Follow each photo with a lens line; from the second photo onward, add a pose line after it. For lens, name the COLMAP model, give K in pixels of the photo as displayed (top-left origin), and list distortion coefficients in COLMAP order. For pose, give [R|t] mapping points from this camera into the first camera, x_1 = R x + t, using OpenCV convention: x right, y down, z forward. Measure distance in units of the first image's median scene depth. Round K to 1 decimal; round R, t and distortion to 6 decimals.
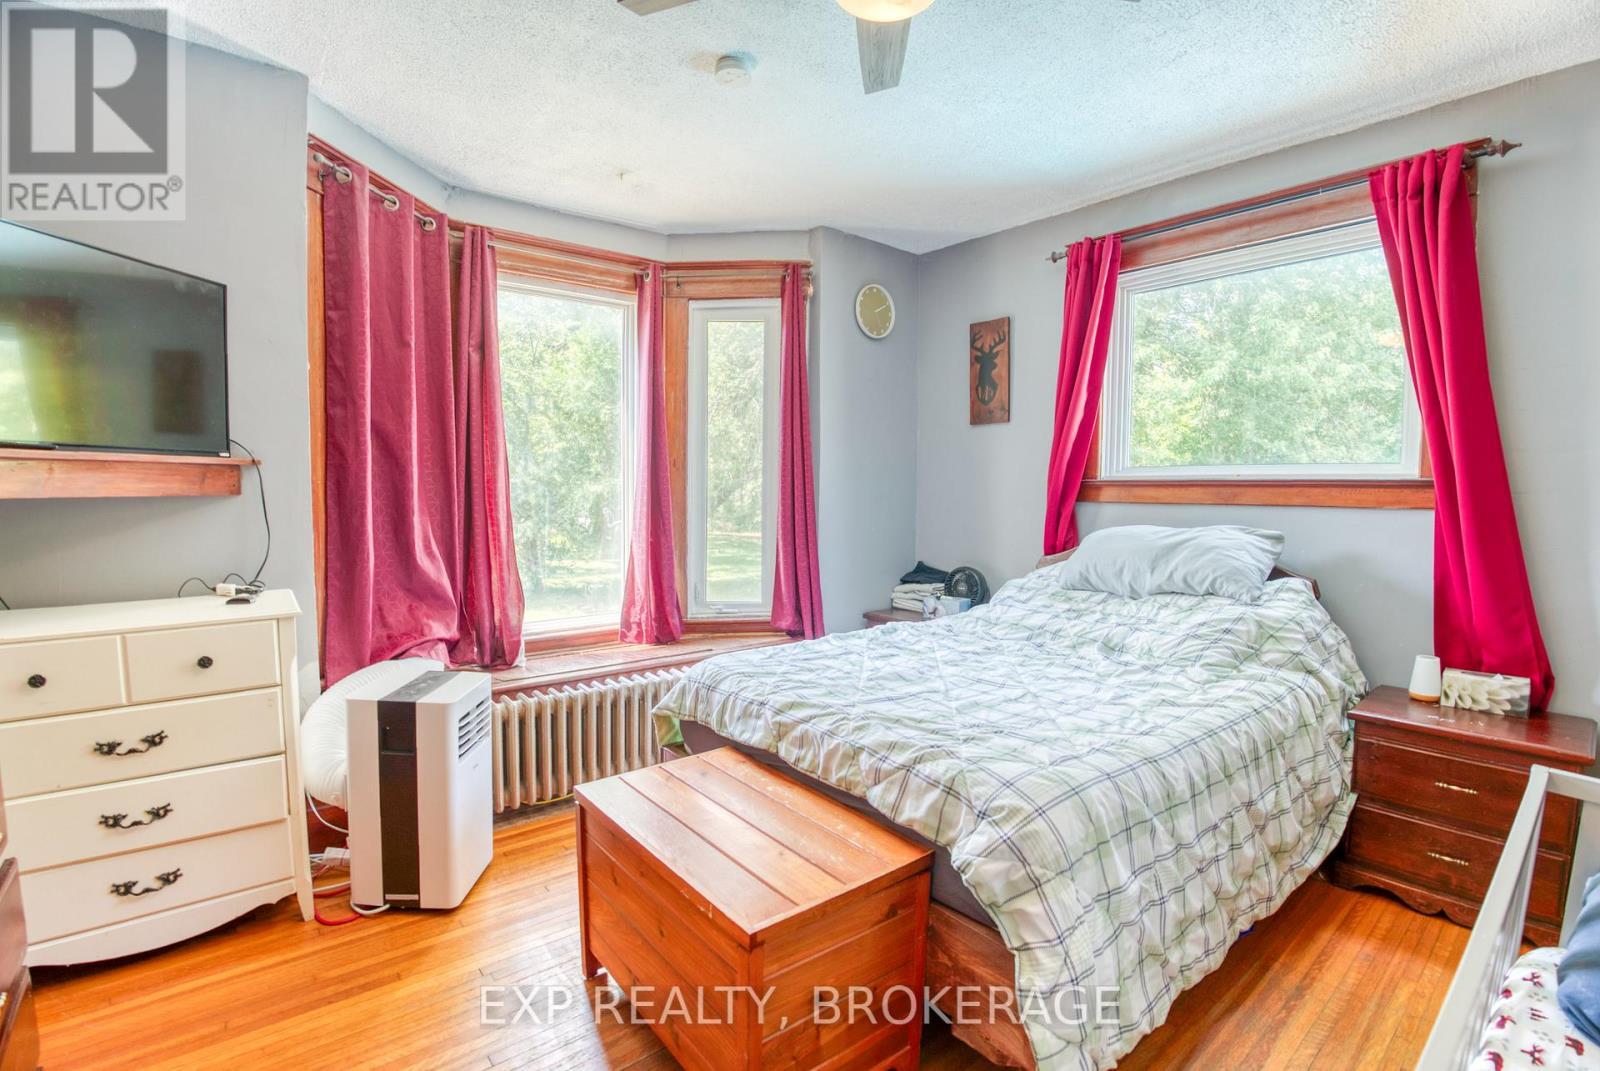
lens RADIAL K [[724.6, 0, 795.8], [0, 724.6, 532.2], [0, 0, 1]] dist [-0.067699, 0.011390]
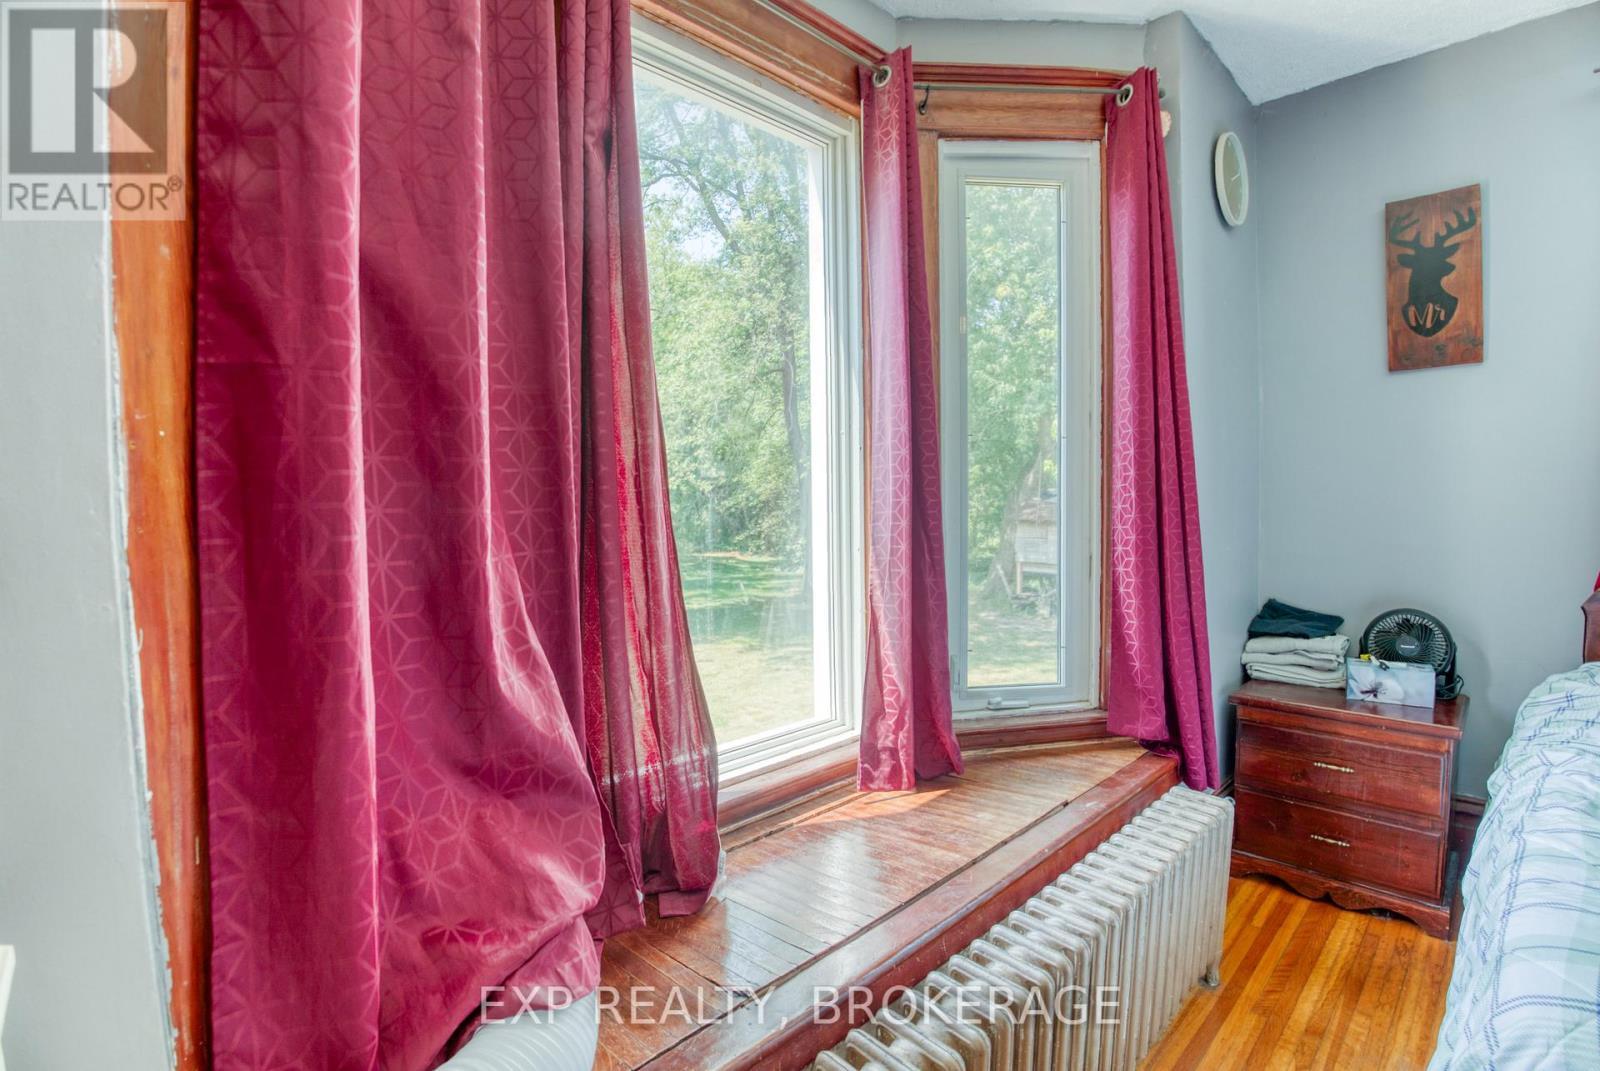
lens RADIAL K [[731.5, 0, 802.3], [0, 731.5, 532.7], [0, 0, 1]] dist [-0.064160, 0.011118]
pose [[0.996051, -0.024317, 0.085386, -0.457992], [0.026286, 0.999412, -0.022014, -0.021885], [-0.084800, 0.024172, 0.996105, 0.712122]]
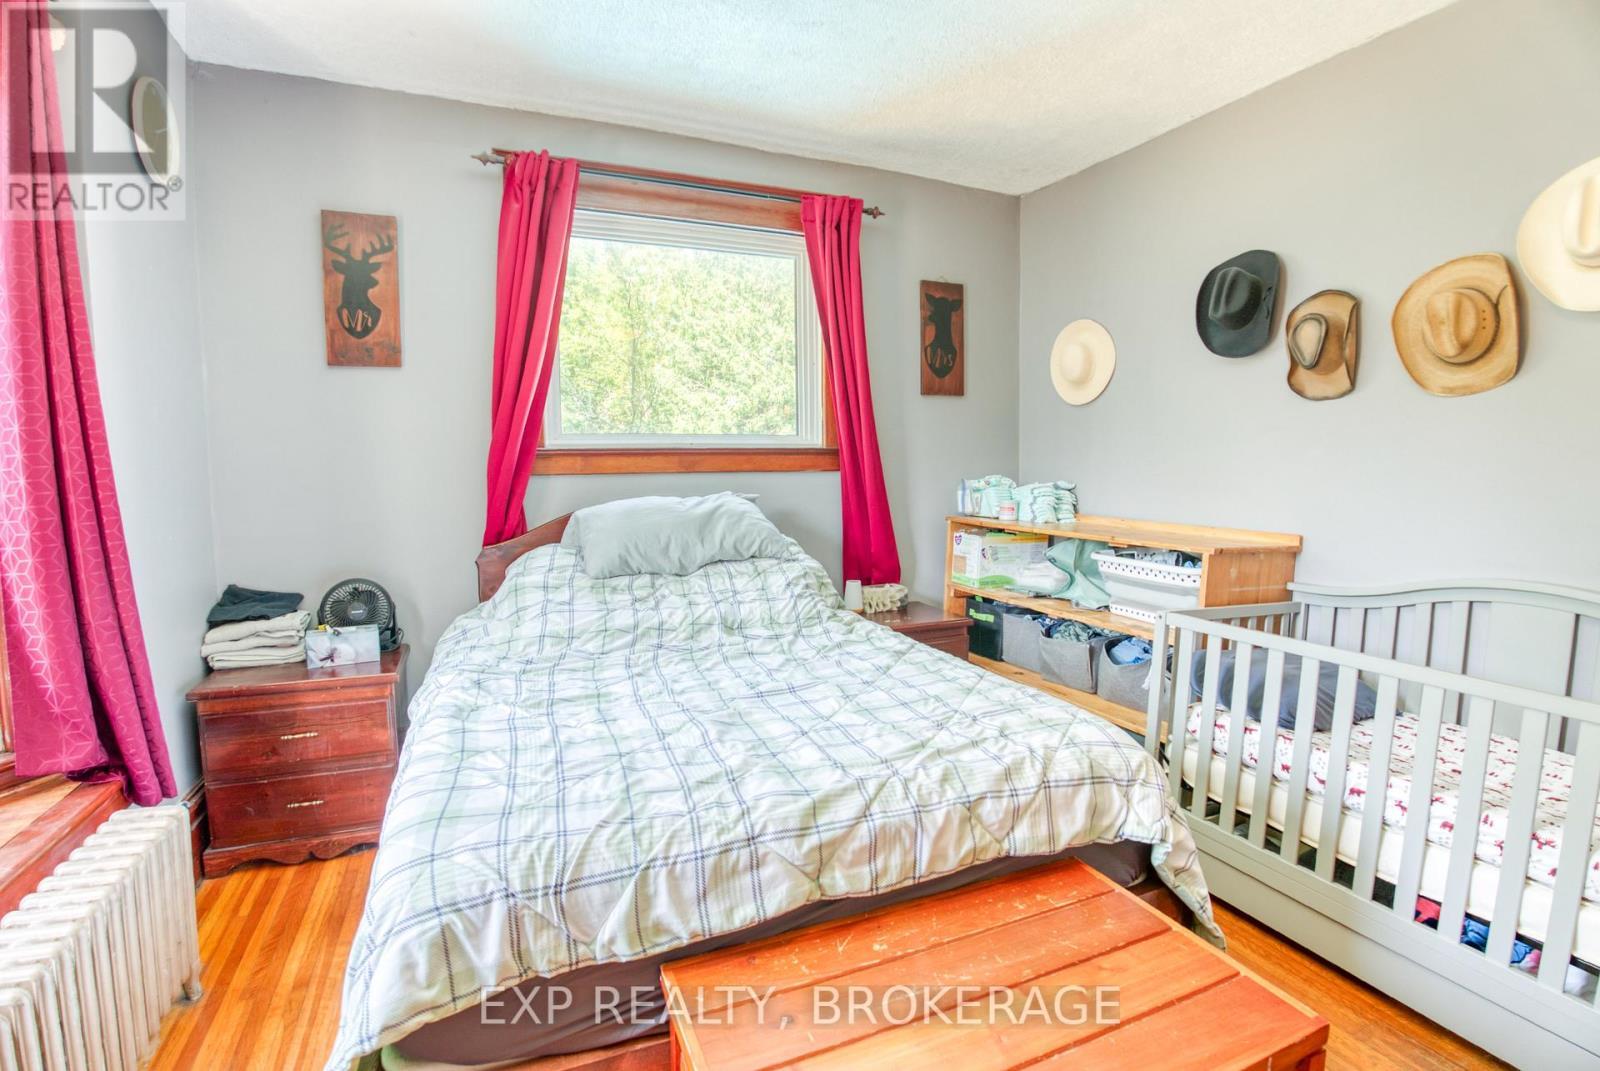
lens RADIAL K [[737.4, 0, 792.9], [0, 737.4, 531.6], [0, 0, 1]] dist [-0.056290, 0.007464]
pose [[0.278841, -0.090920, 0.956024, -0.432940], [0.067626, 0.994896, 0.074892, -0.027211], [-0.957953, 0.043769, 0.283566, 0.635630]]
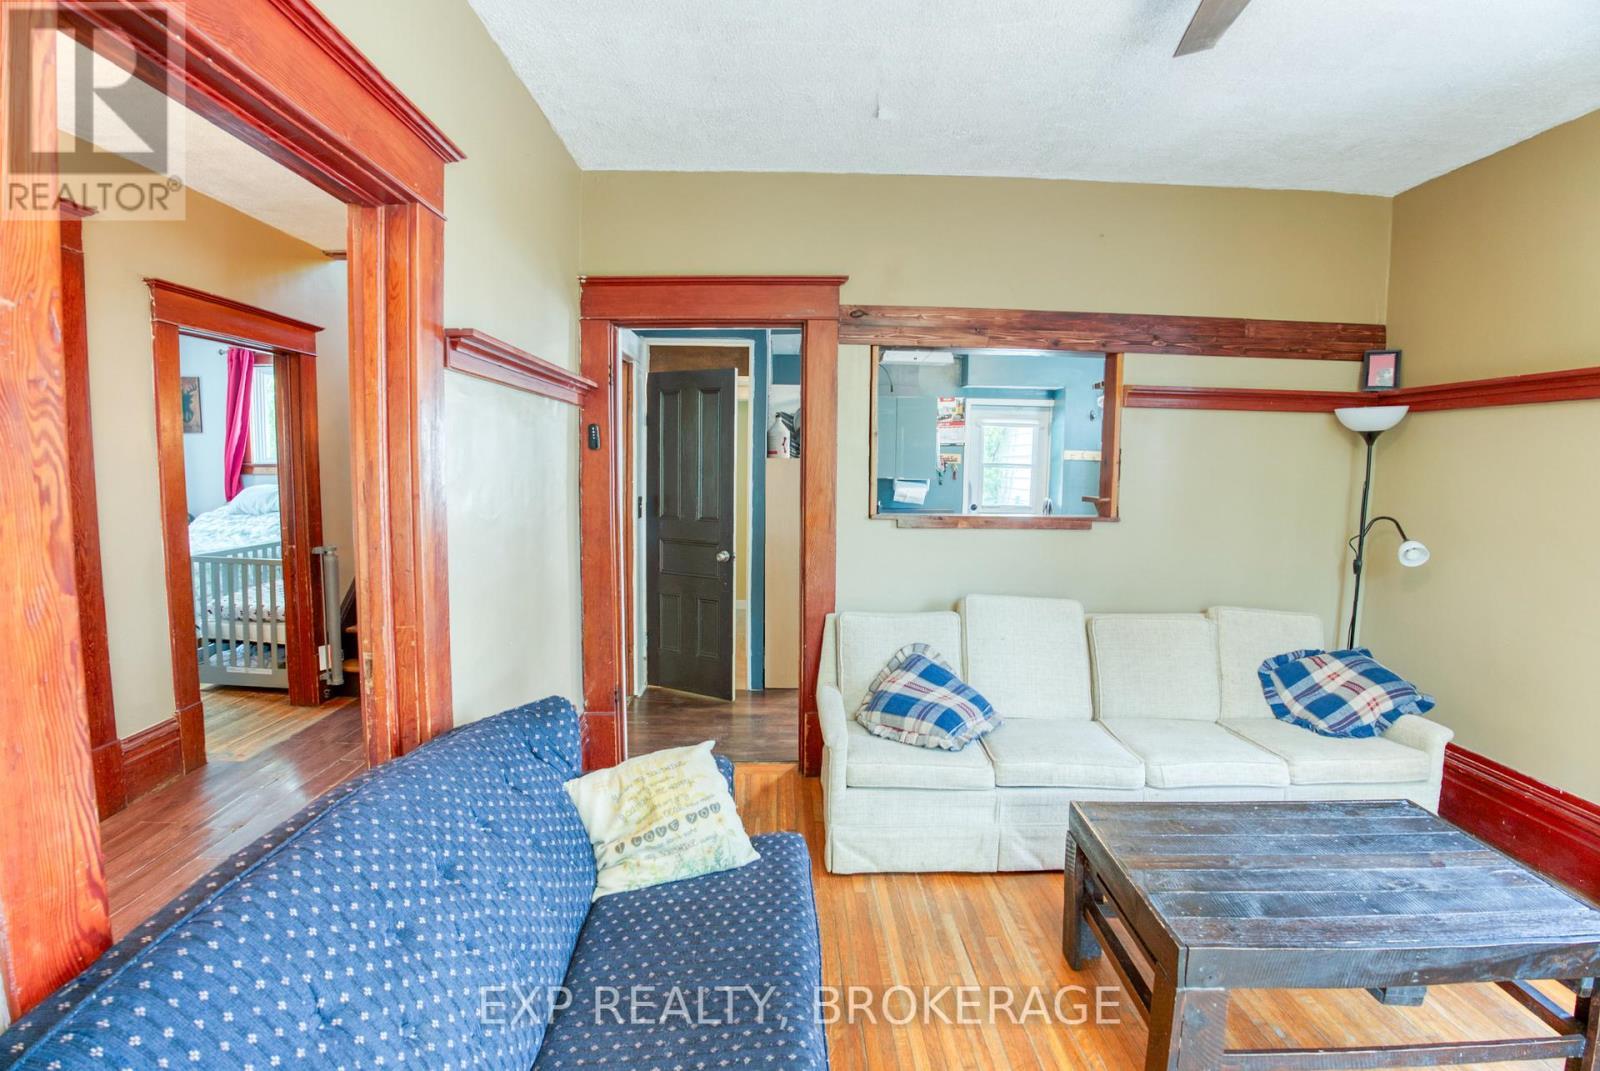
lens RADIAL K [[724.6, 0, 795.8], [0, 724.6, 532.2], [0, 0, 1]] dist [-0.067699, 0.011390]
pose [[0.618511, -0.075044, 0.782185, -0.262693], [0.043648, 0.997173, 0.061156, 0.092148], [-0.784563, -0.003685, 0.620038, -1.968295]]
